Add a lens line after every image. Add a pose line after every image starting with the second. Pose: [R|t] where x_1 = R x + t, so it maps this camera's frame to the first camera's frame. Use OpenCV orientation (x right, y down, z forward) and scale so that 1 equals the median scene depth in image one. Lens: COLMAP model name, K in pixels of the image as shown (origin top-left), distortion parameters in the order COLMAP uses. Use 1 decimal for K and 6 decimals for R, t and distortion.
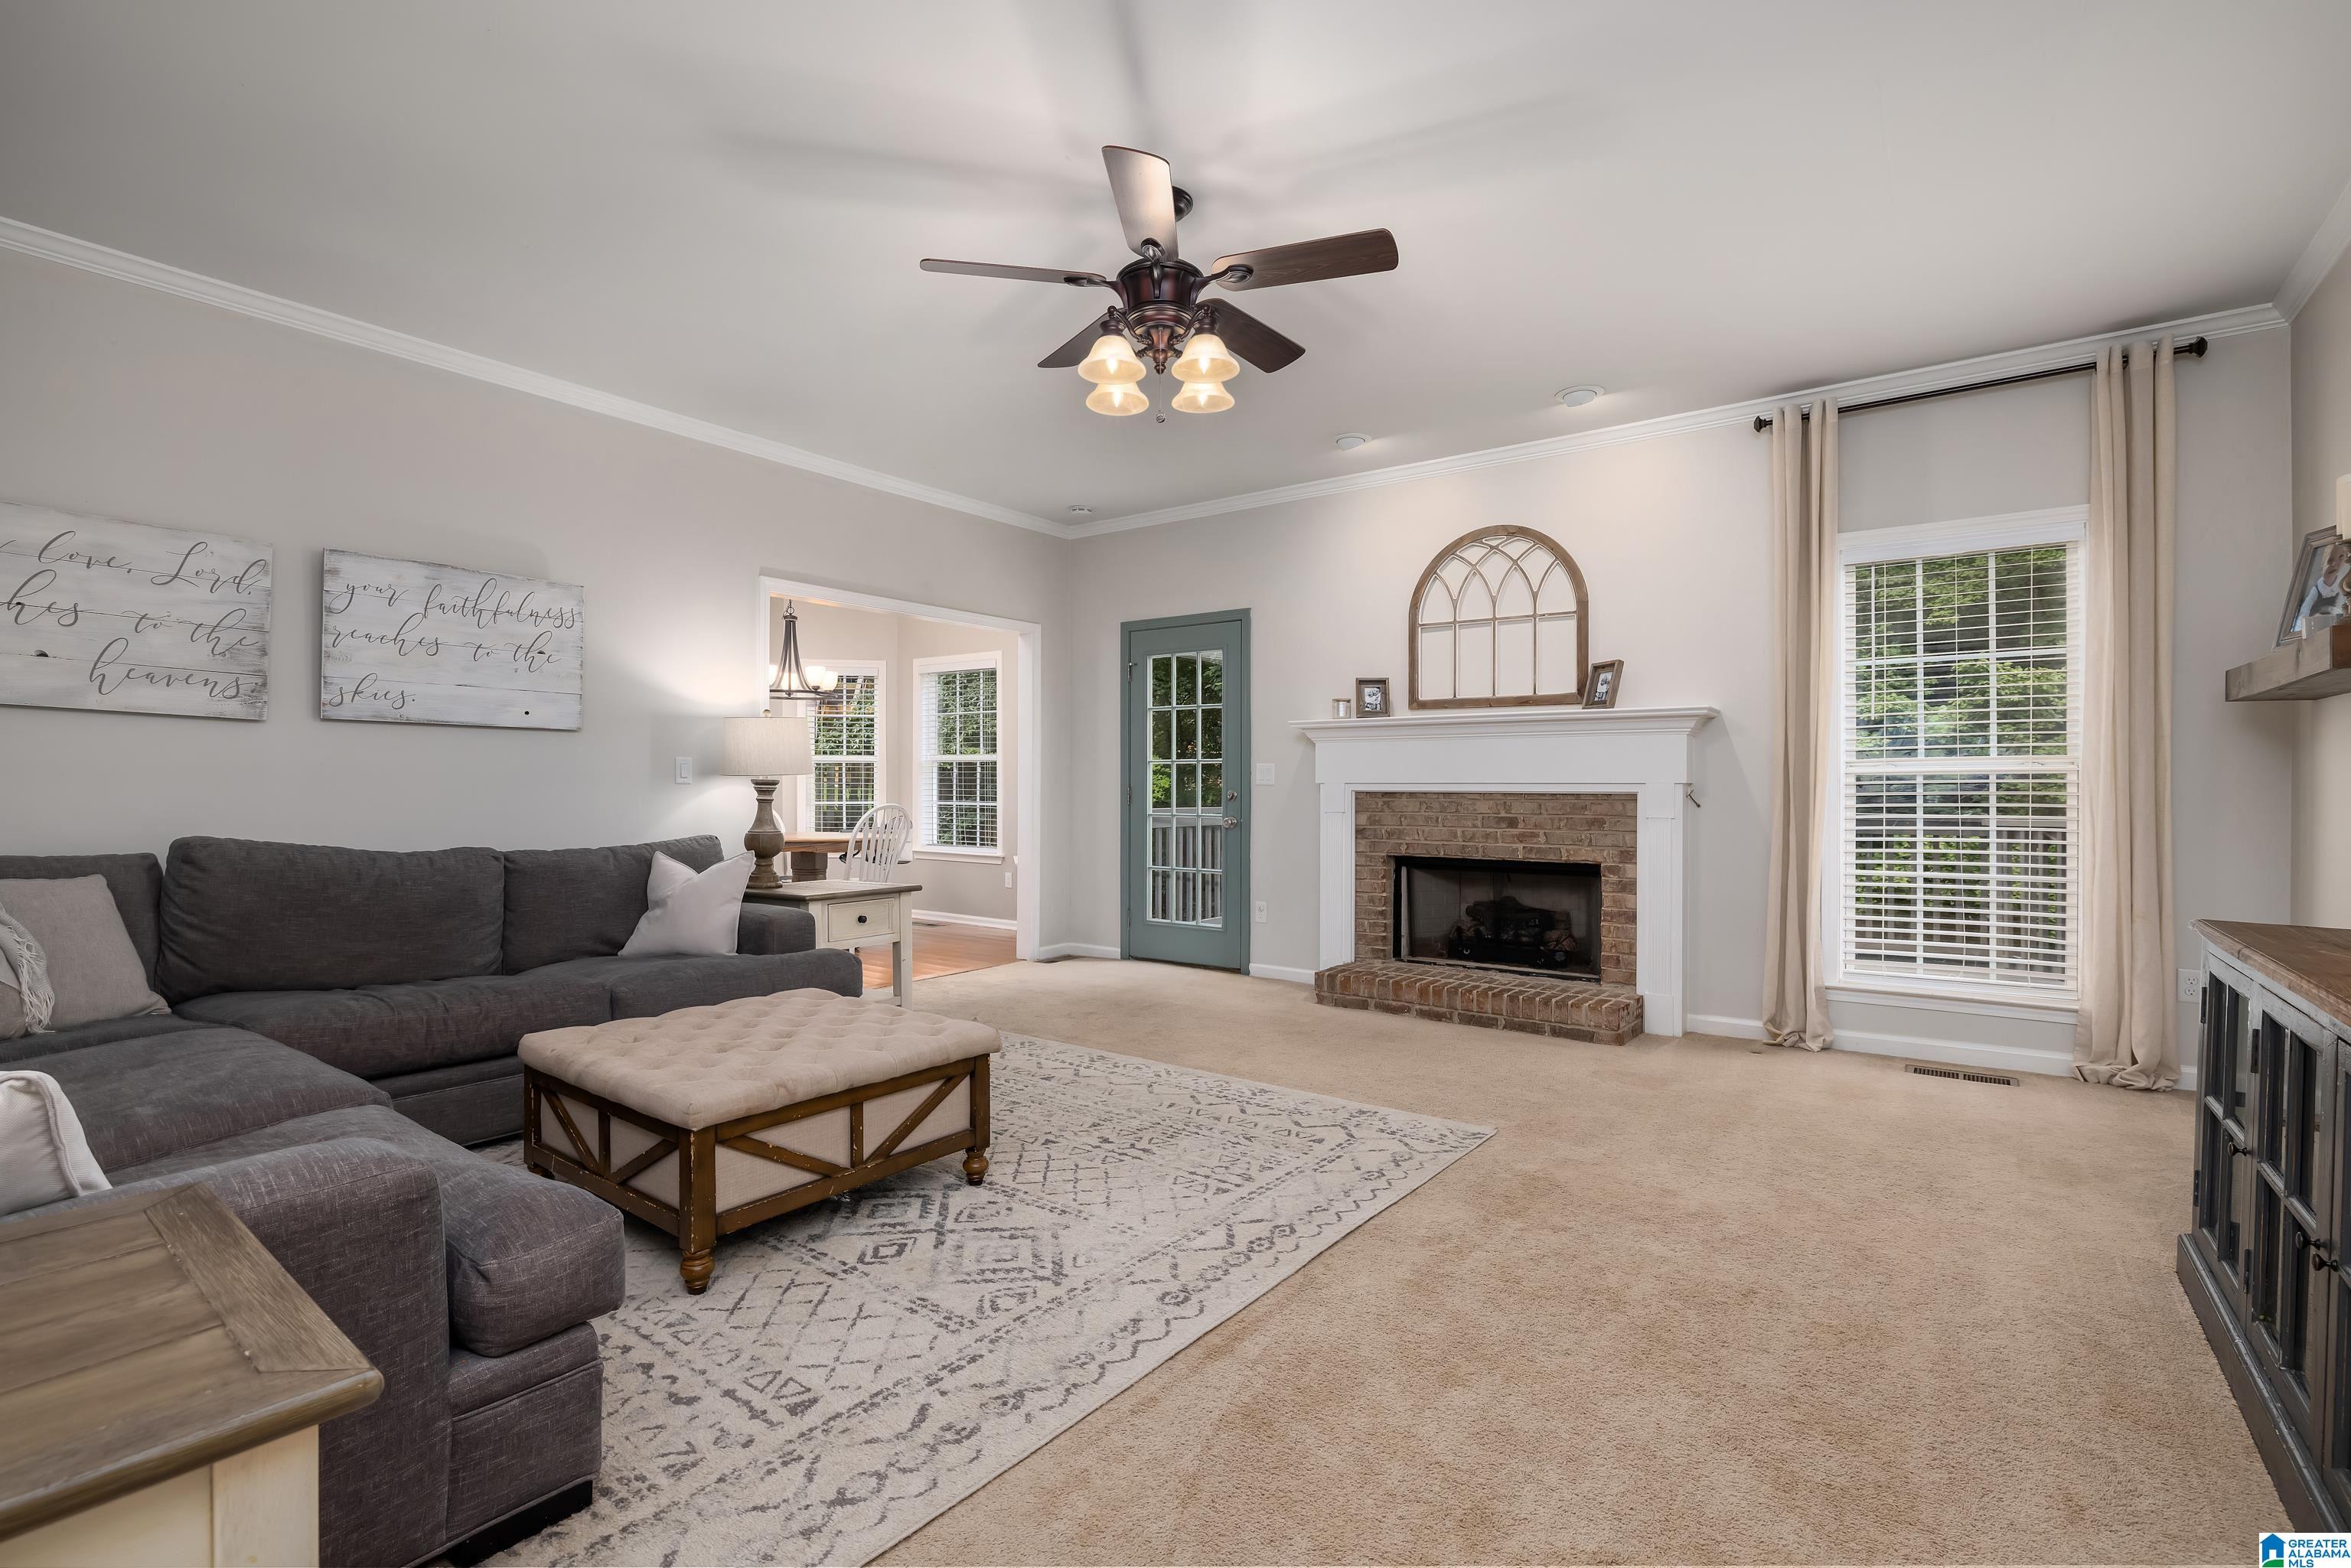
lens RADIAL K [[1086.0, 0, 1181.9], [0, 1086.0, 777.3], [0, 0, 1]] dist [-0.005132, -0.000248]
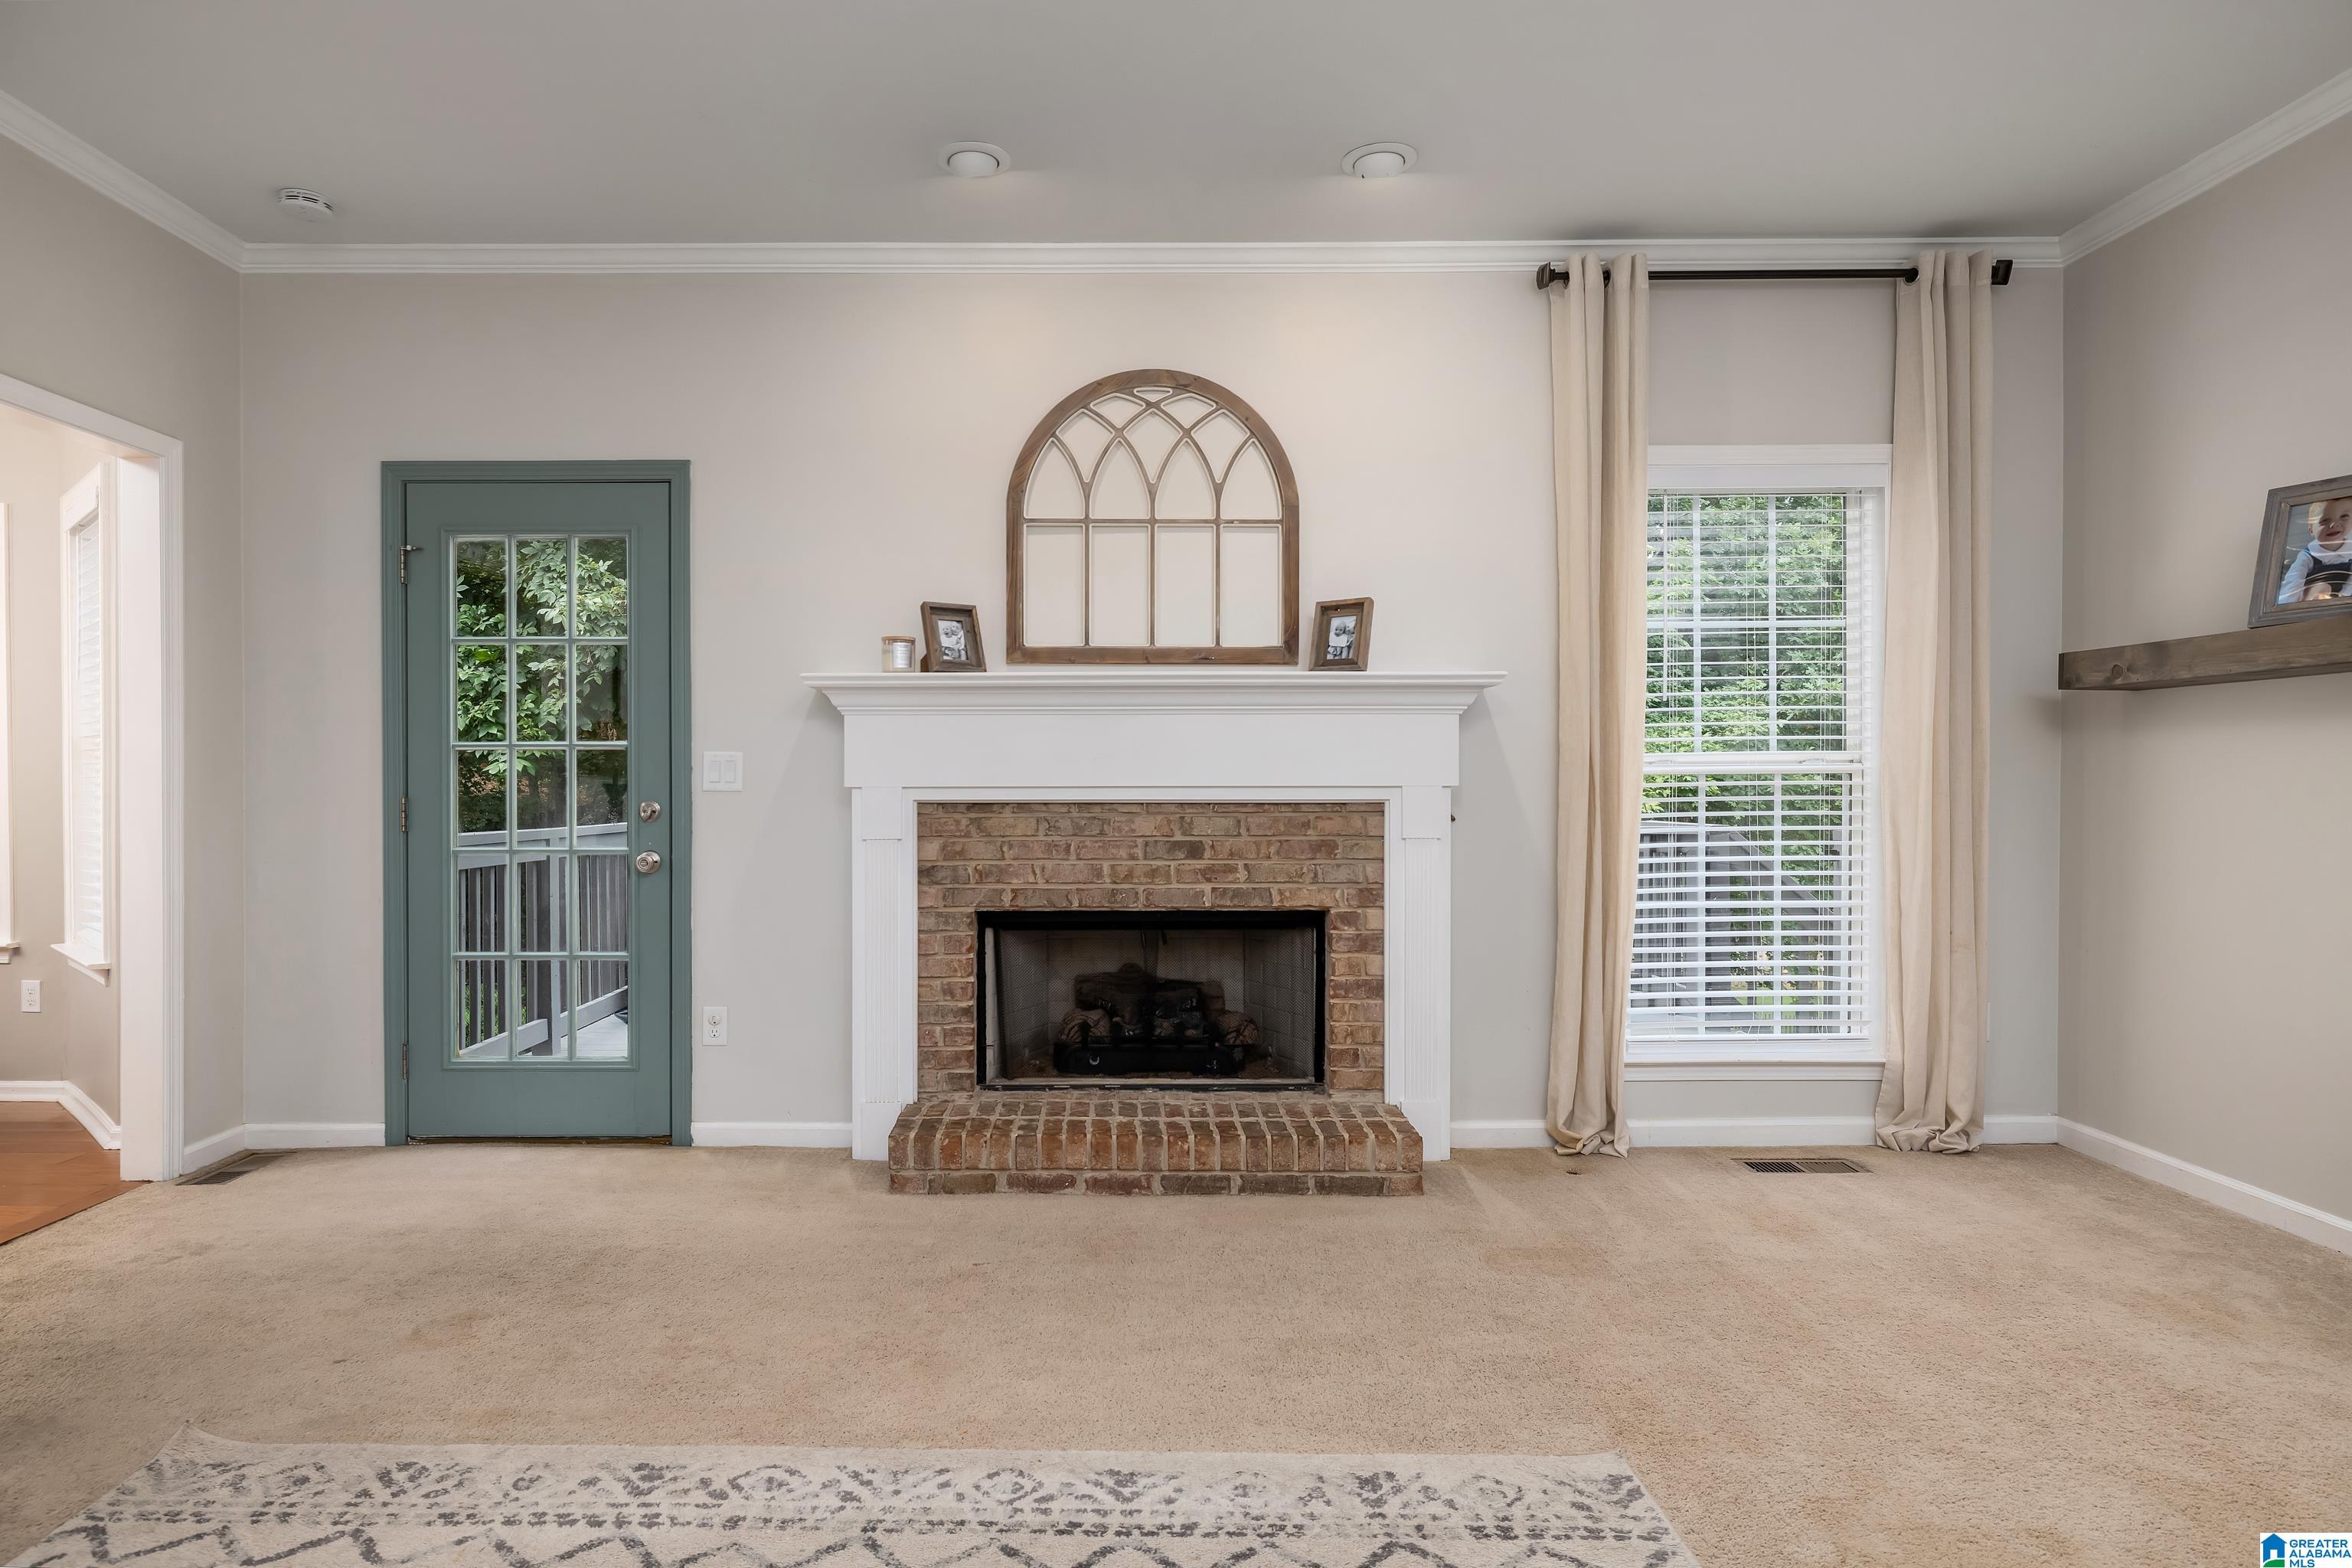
lens RADIAL K [[1332.7, 0, 1105.5], [0, 1332.7, 792.4], [0, 0, 1]] dist [0.000959, -0.000350]
pose [[0.812333, -0.005235, 0.583170, -0.213733], [-0.001422, 0.999939, 0.010958, 0.000460], [-0.583192, -0.009731, 0.812276, 0.480099]]
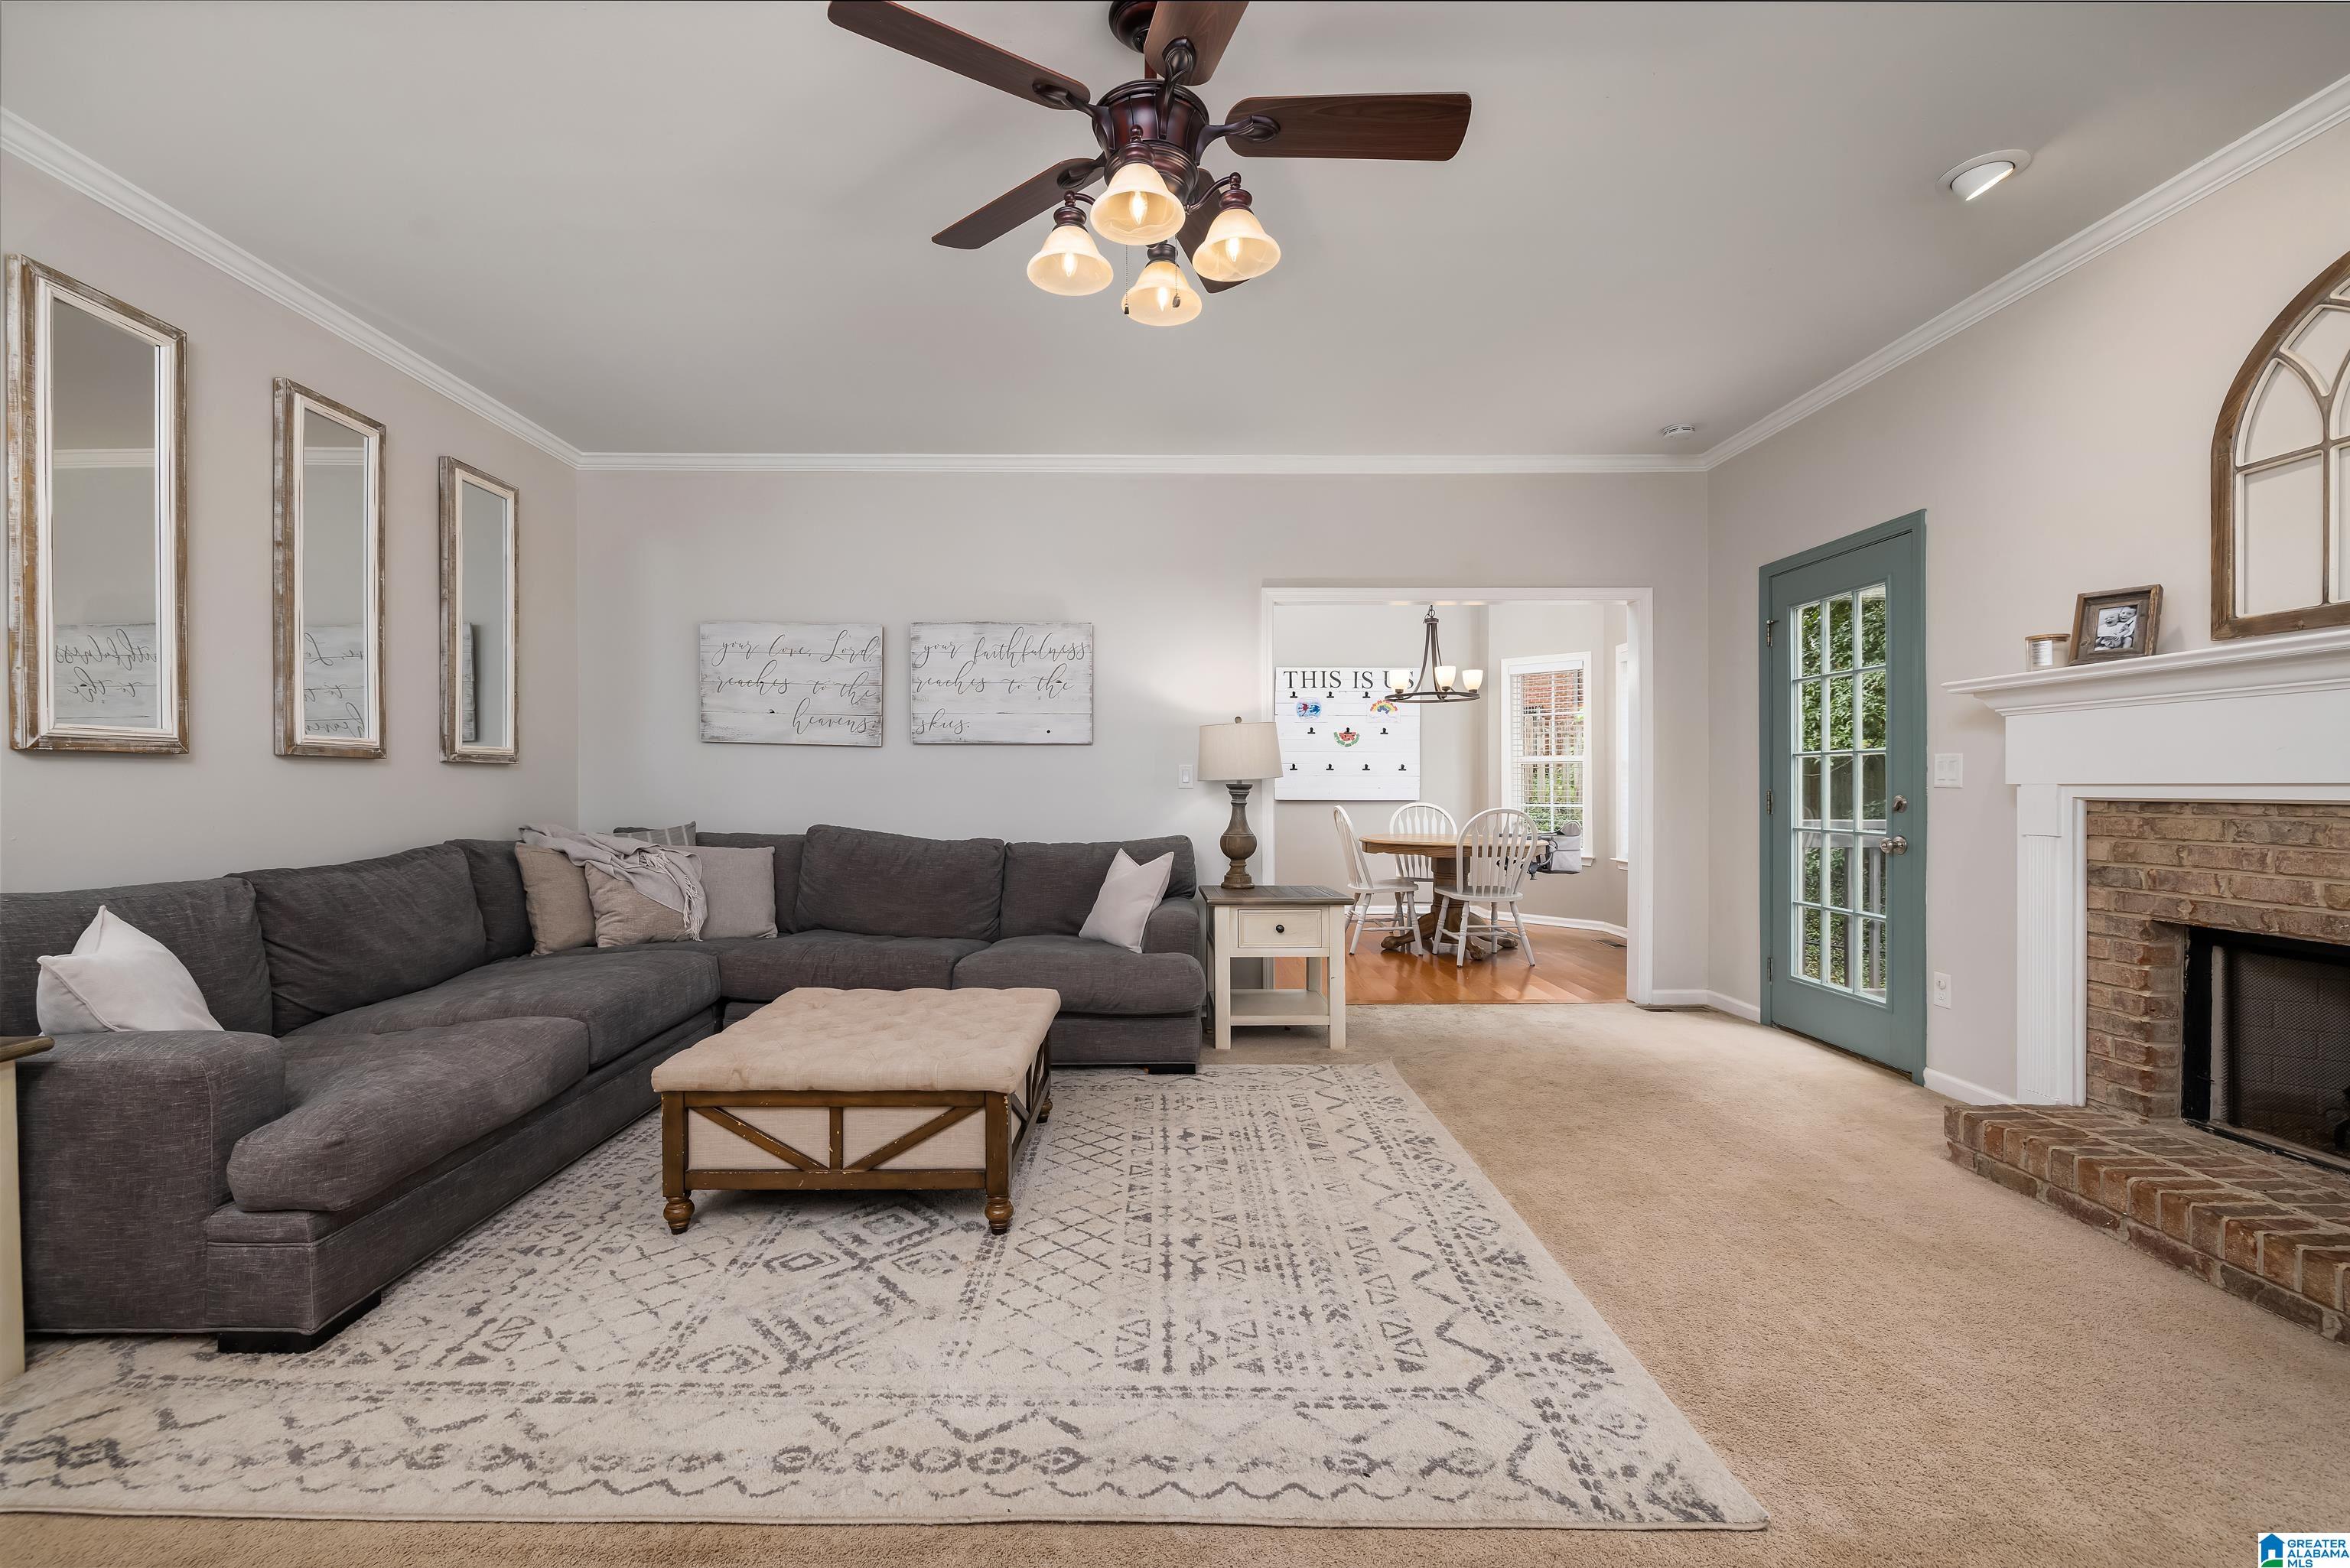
lens RADIAL K [[997.3, 0, 1156.4], [0, 997.3, 783.9], [0, 0, 1]] dist [0.001123, -0.000402]
pose [[0.591462, -0.004177, -0.806322, 0.370150], [0.009772, 0.999950, 0.001989, -0.000497], [0.806274, -0.009056, 0.591473, 0.405482]]
